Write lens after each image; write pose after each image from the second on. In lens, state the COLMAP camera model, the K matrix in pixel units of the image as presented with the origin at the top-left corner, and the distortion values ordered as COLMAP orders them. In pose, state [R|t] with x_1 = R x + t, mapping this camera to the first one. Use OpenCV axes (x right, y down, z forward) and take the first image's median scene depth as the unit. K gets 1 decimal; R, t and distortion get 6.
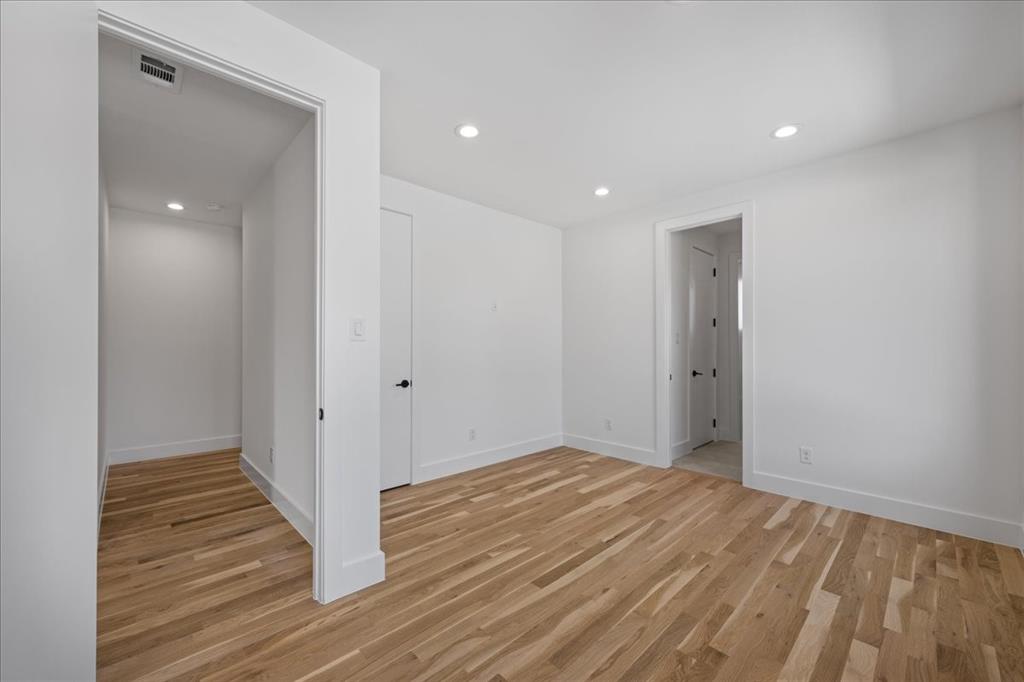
lens RADIAL K [[409.5, 0, 512.7], [0, 409.5, 342.9], [0, 0, 1]] dist [0.000421, -0.000079]
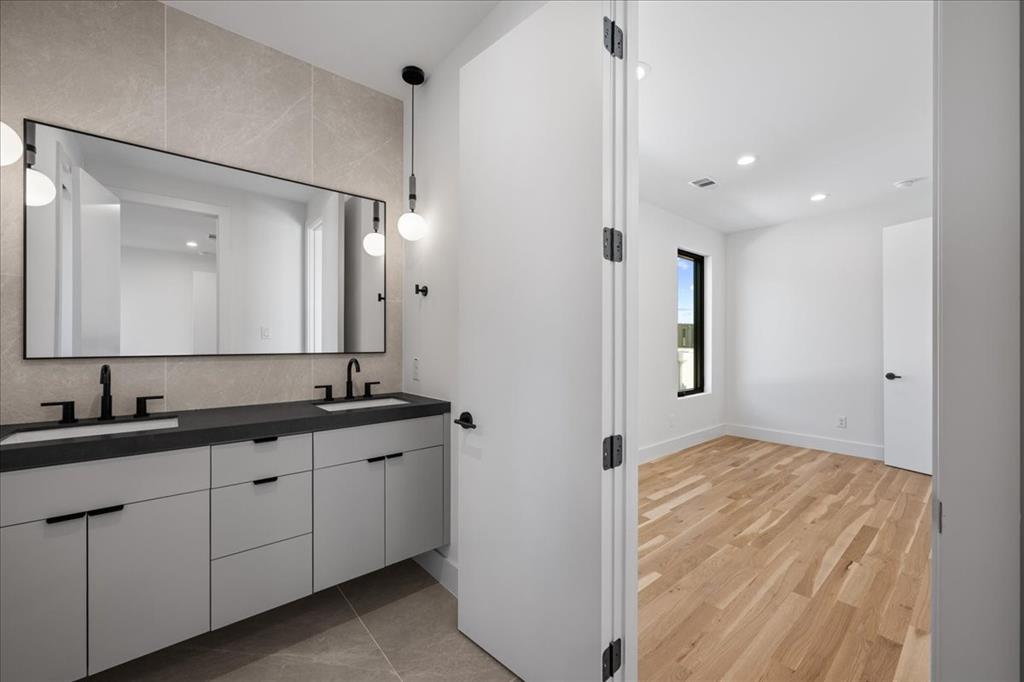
lens RADIAL K [[409.5, 0, 514.0], [0, 409.5, 344.2], [0, 0, 1]] dist [0.000421, -0.000079]
pose [[-0.998492, 0.003376, 0.054787, 0.980974], [0.003135, 0.999985, -0.004473, 0.014539], [-0.054801, -0.004294, -0.998488, 2.078230]]
